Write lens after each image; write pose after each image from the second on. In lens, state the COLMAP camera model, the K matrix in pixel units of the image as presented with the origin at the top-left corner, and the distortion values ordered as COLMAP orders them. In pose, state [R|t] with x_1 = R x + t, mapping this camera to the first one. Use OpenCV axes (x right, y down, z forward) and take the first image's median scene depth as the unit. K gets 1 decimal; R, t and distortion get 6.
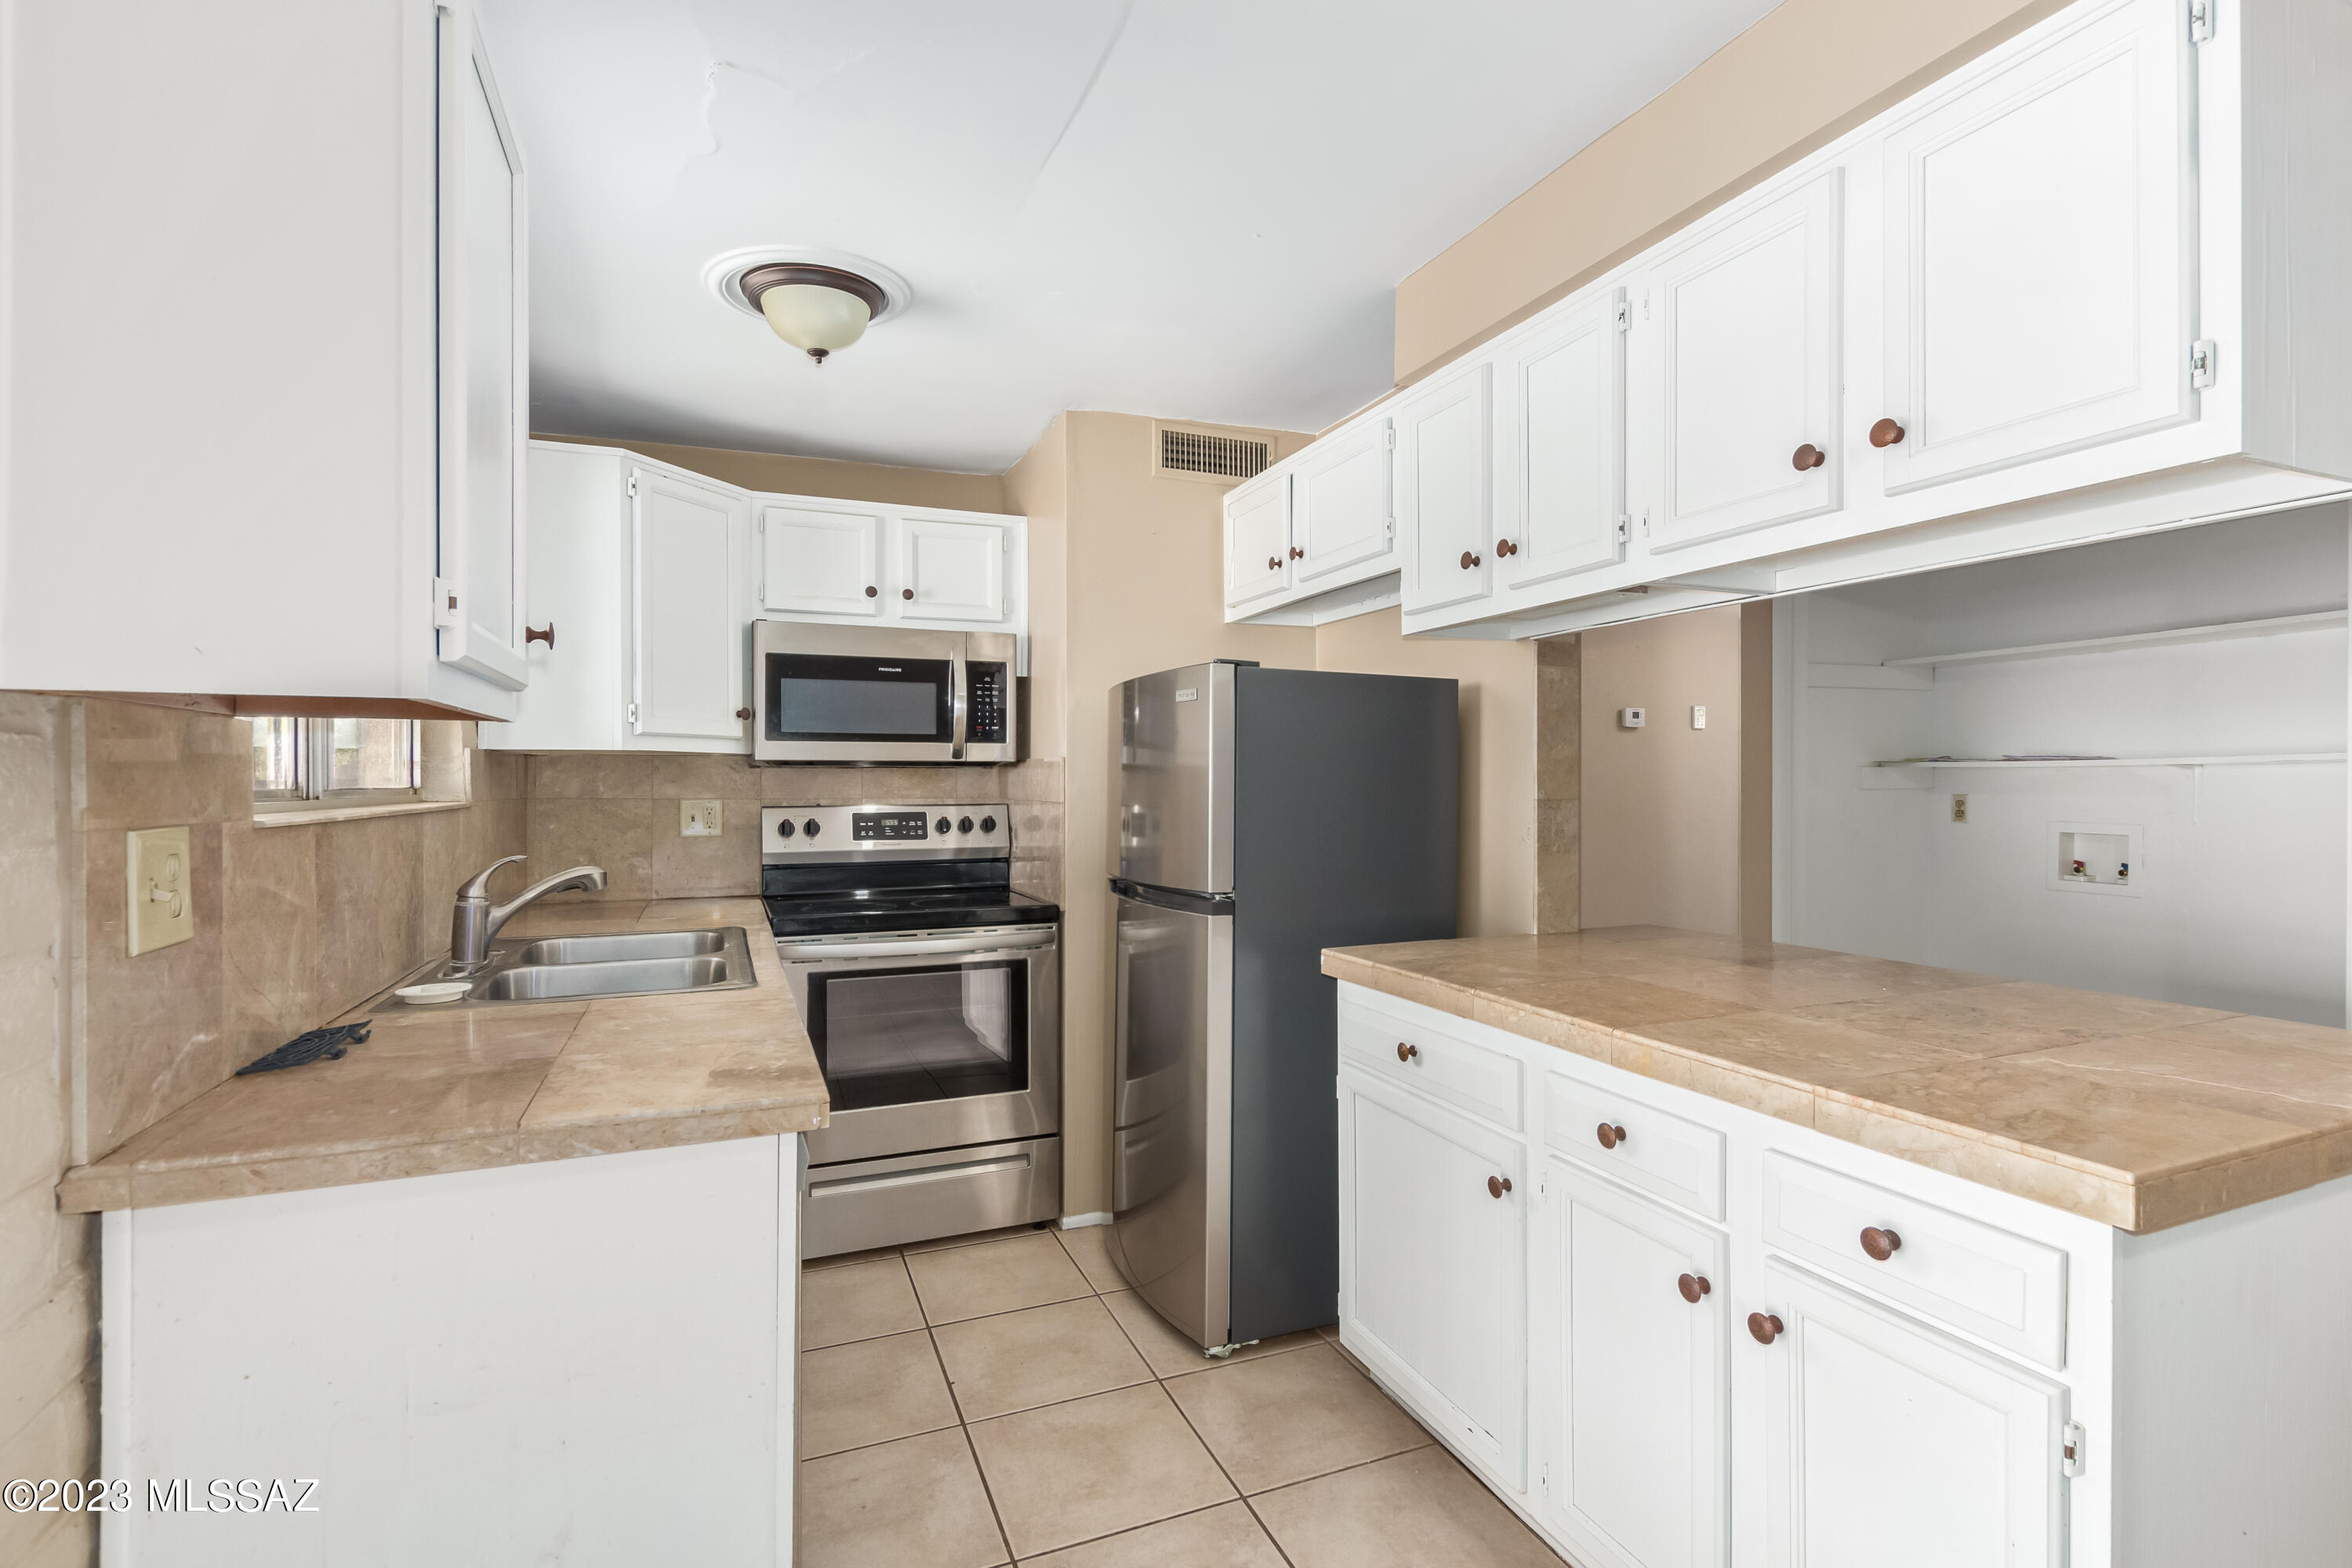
lens RADIAL K [[1083.9, 0, 1190.5], [0, 1083.9, 792.5], [0, 0, 1]] dist [0.002542, -0.000493]
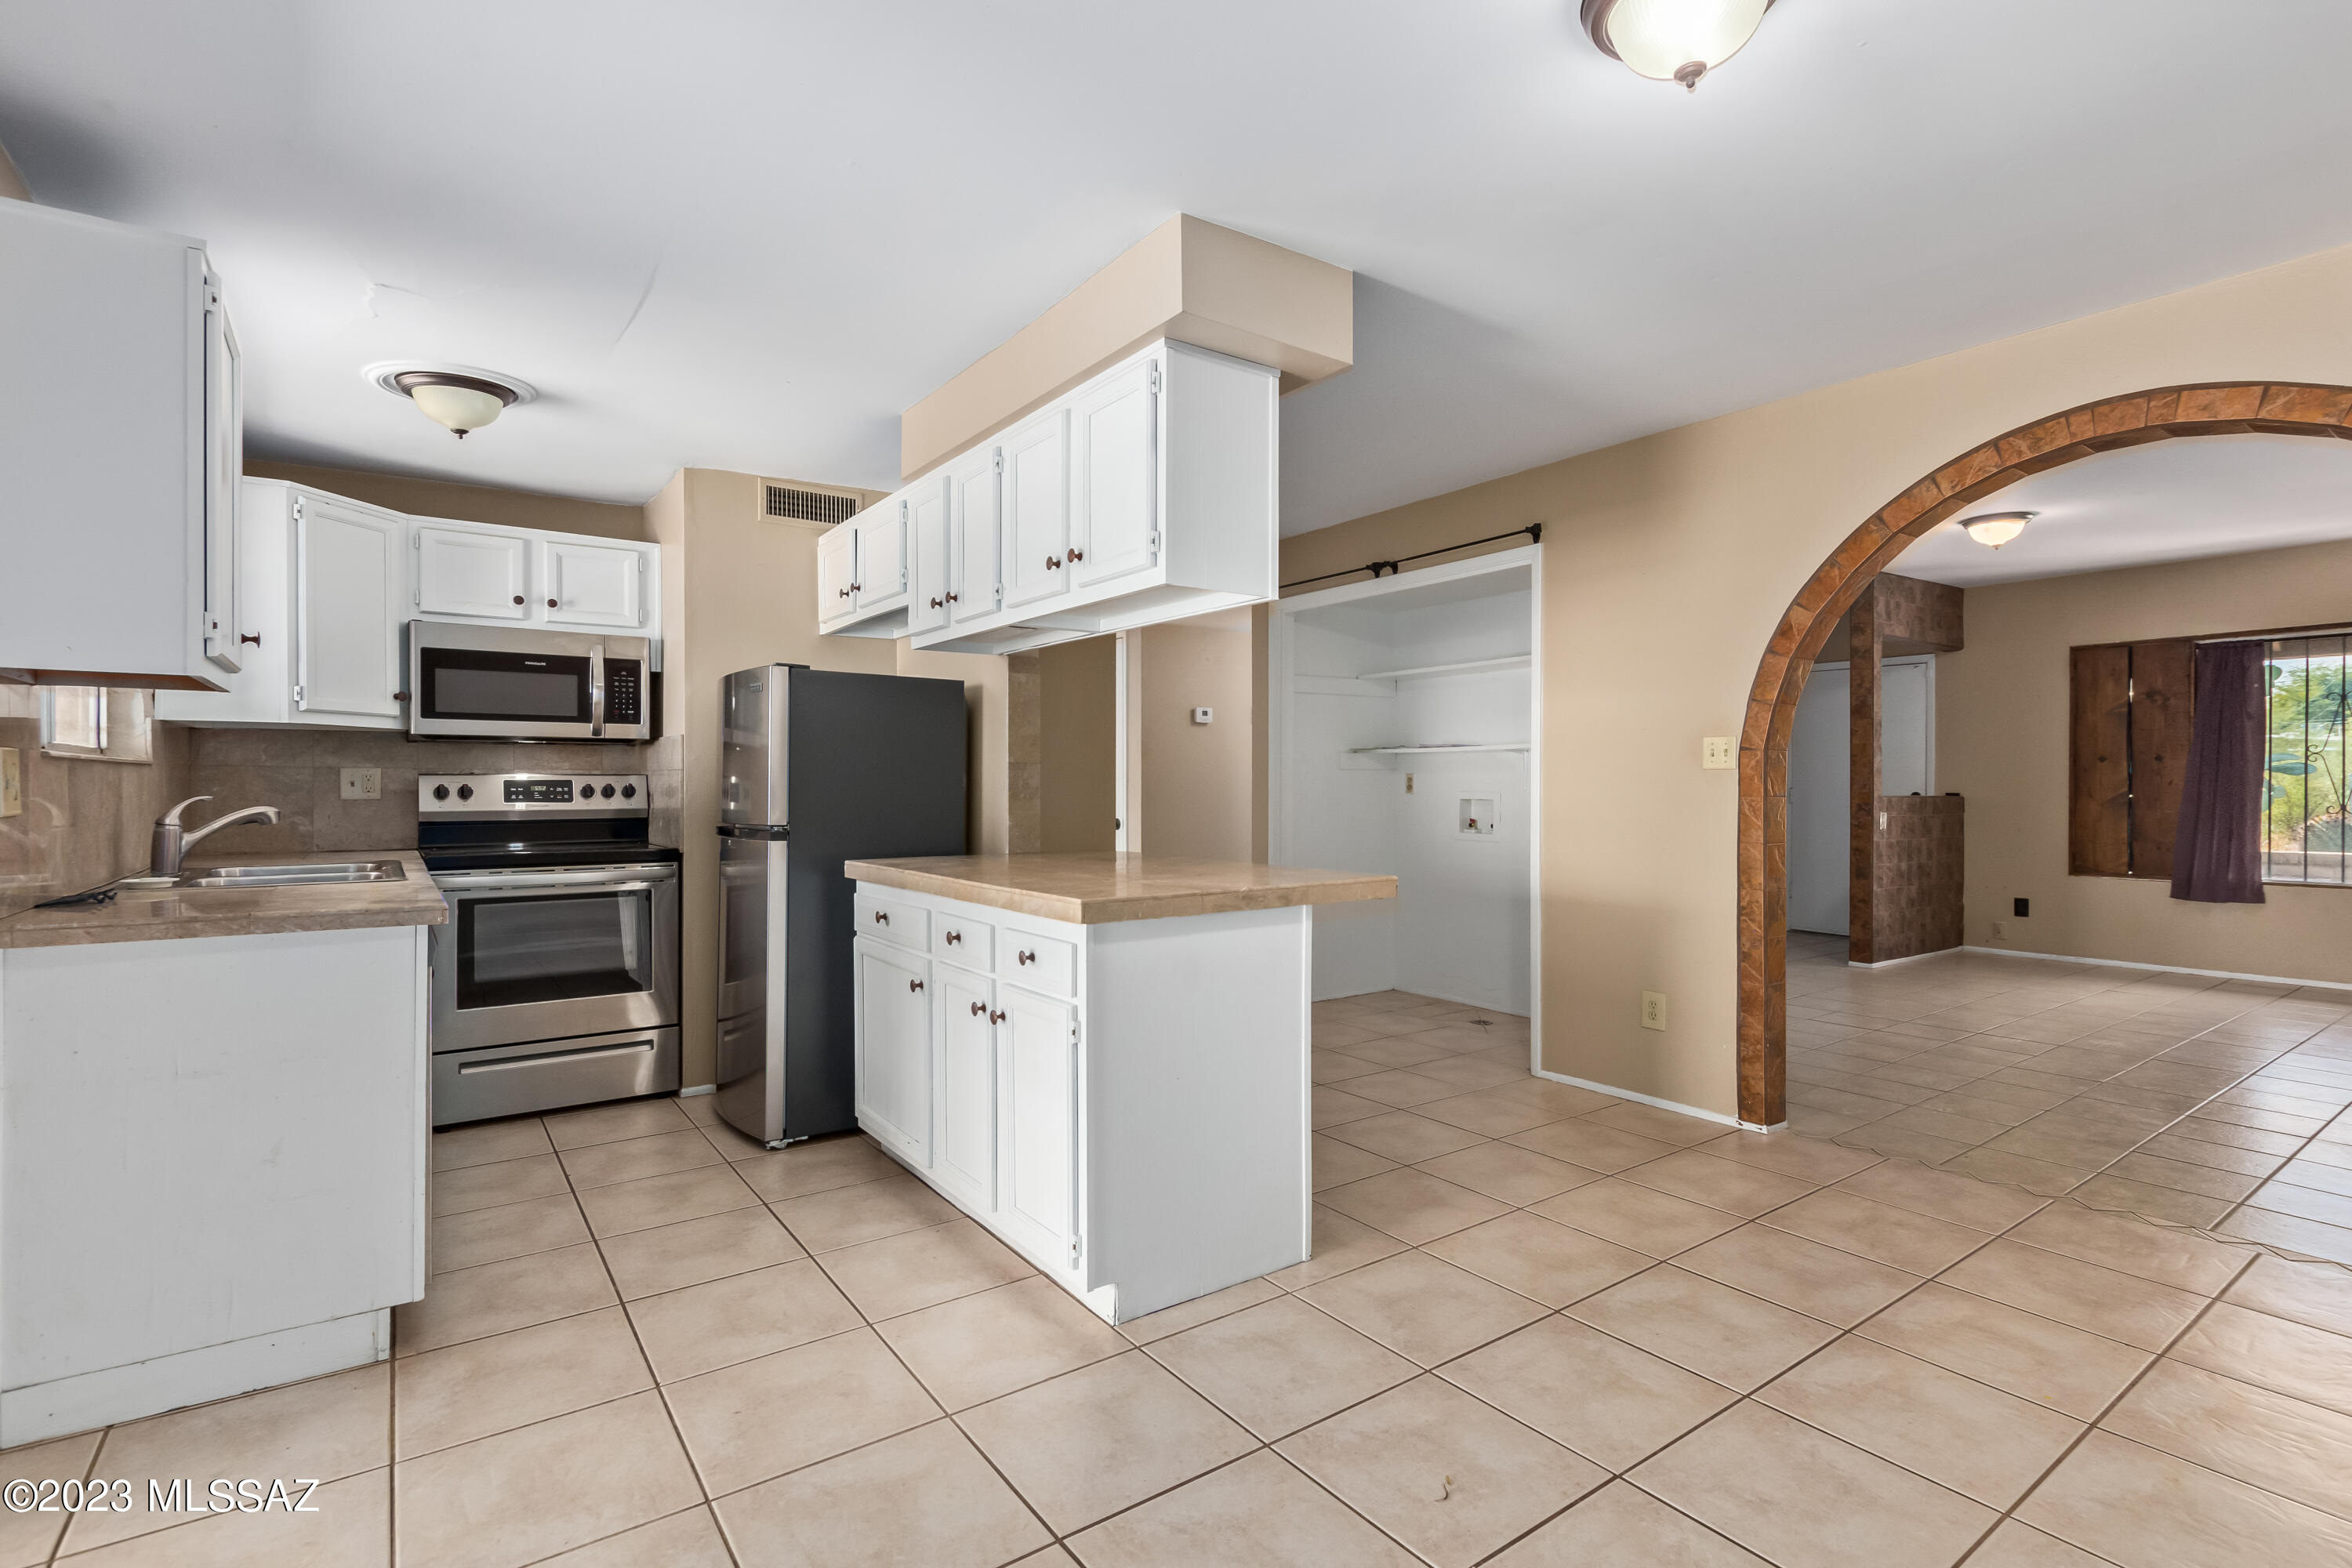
lens RADIAL K [[1083.9, 0, 1190.5], [0, 1083.9, 792.5], [0, 0, 1]] dist [0.002542, -0.000493]
pose [[0.973240, -0.001543, 0.229784, 0.181448], [0.001868, 0.999998, -0.001195, 0.040798], [-0.229782, 0.001593, 0.973241, -0.414204]]
